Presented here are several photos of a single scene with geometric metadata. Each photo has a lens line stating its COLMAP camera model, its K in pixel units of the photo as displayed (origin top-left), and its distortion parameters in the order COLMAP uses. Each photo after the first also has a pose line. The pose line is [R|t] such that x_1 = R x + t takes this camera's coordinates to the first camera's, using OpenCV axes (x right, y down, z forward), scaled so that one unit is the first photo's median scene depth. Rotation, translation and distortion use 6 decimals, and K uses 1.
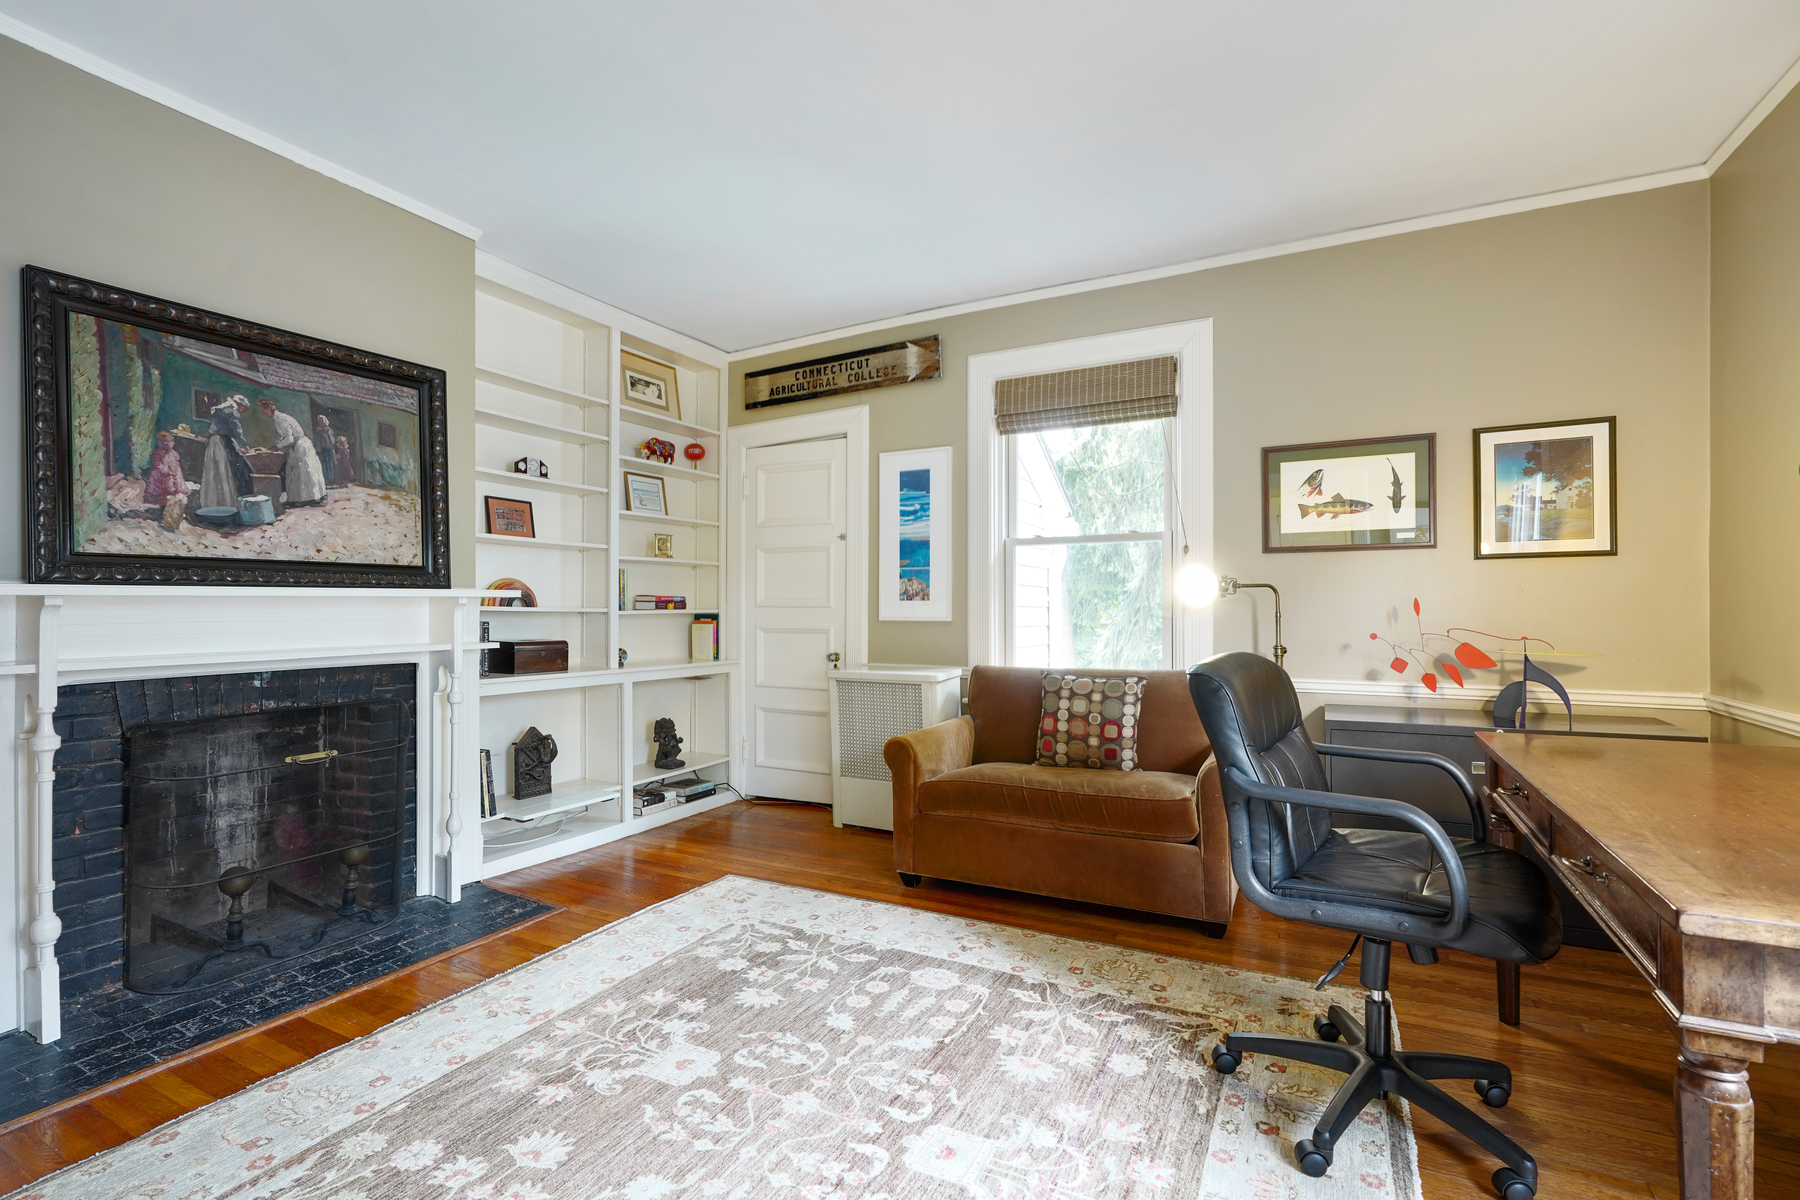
lens RADIAL K [[811.0, 0, 897.1], [0, 811.0, 604.5], [0, 0, 1]] dist [-0.011578, 0.001577]
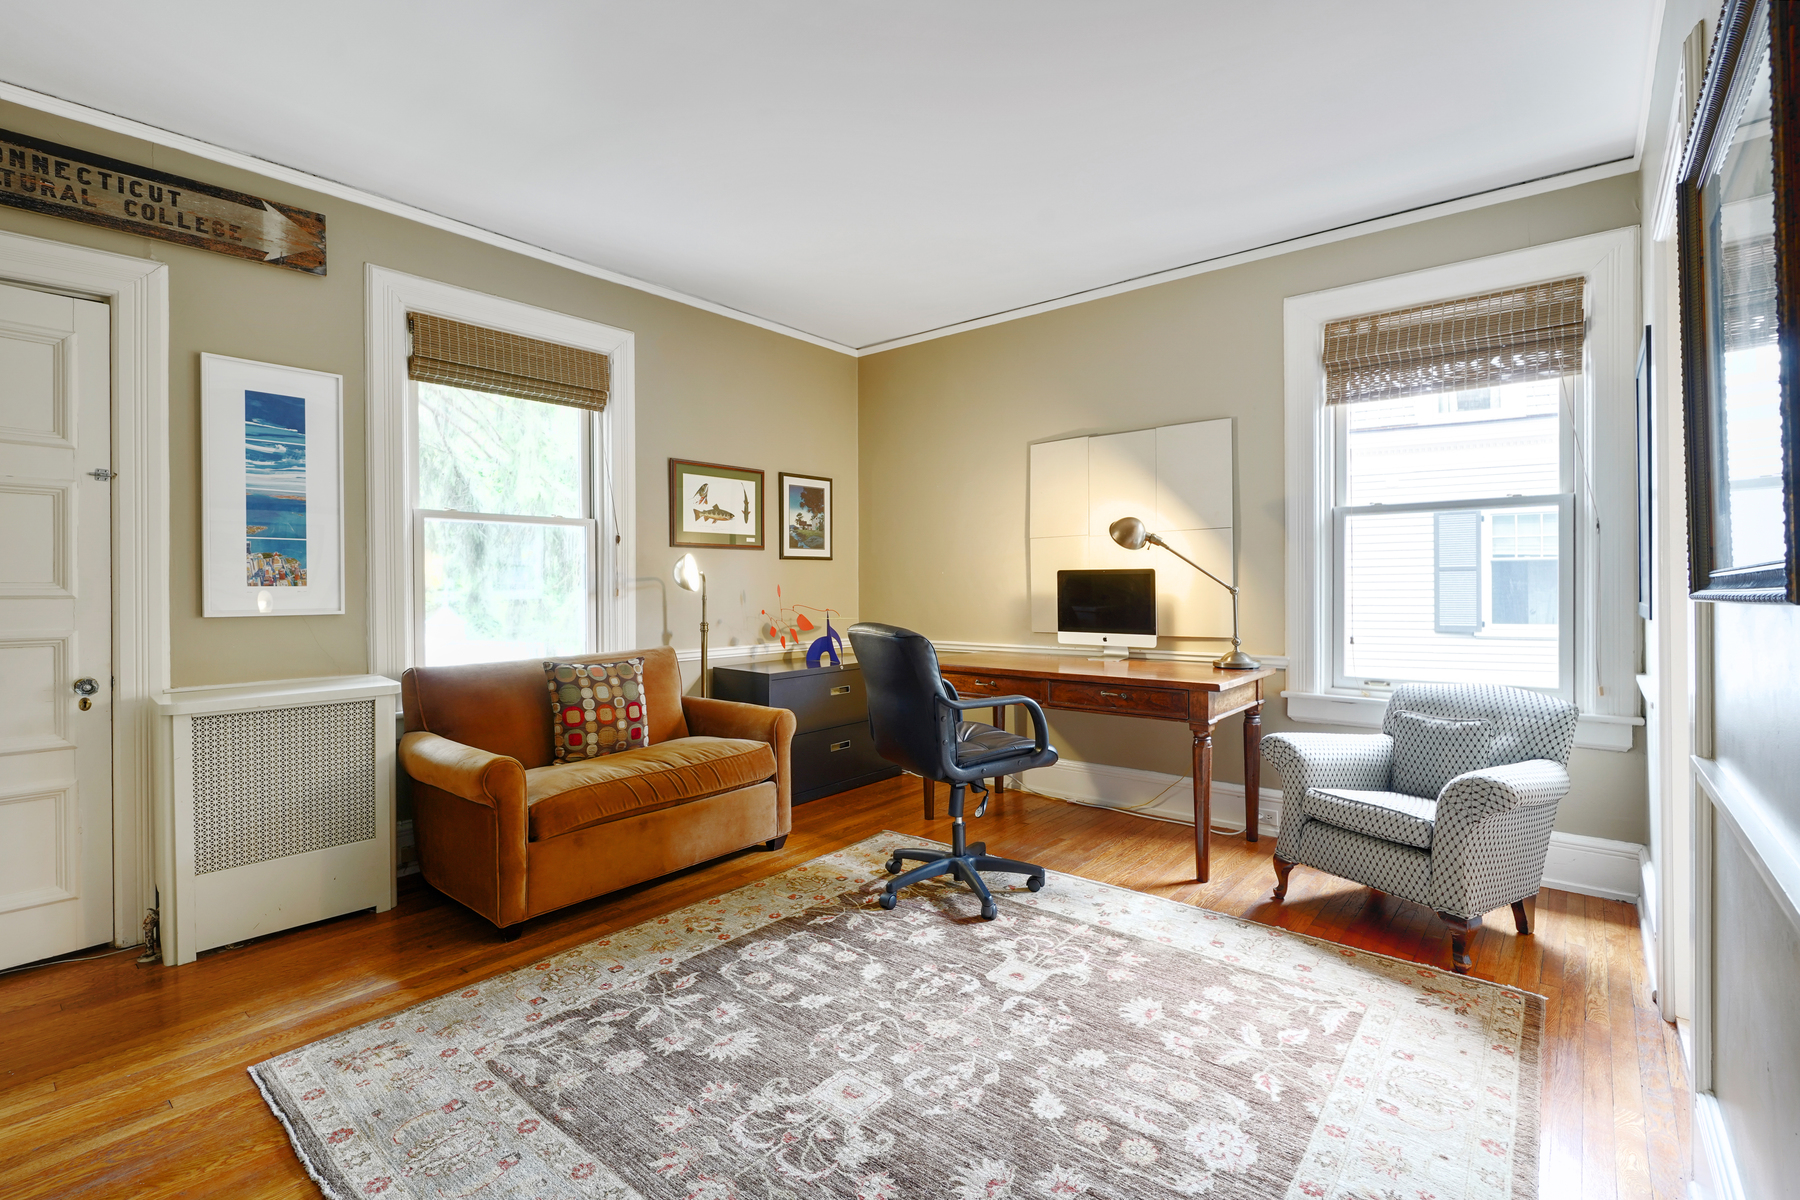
lens RADIAL K [[811.0, 0, 894.3], [0, 811.0, 588.6], [0, 0, 1]] dist [-0.011578, 0.001577]
pose [[0.215558, -0.002973, 0.976487, -0.667343], [0.001626, 0.999995, 0.002685, -0.004478], [-0.976490, 0.001009, 0.215562, 0.437175]]
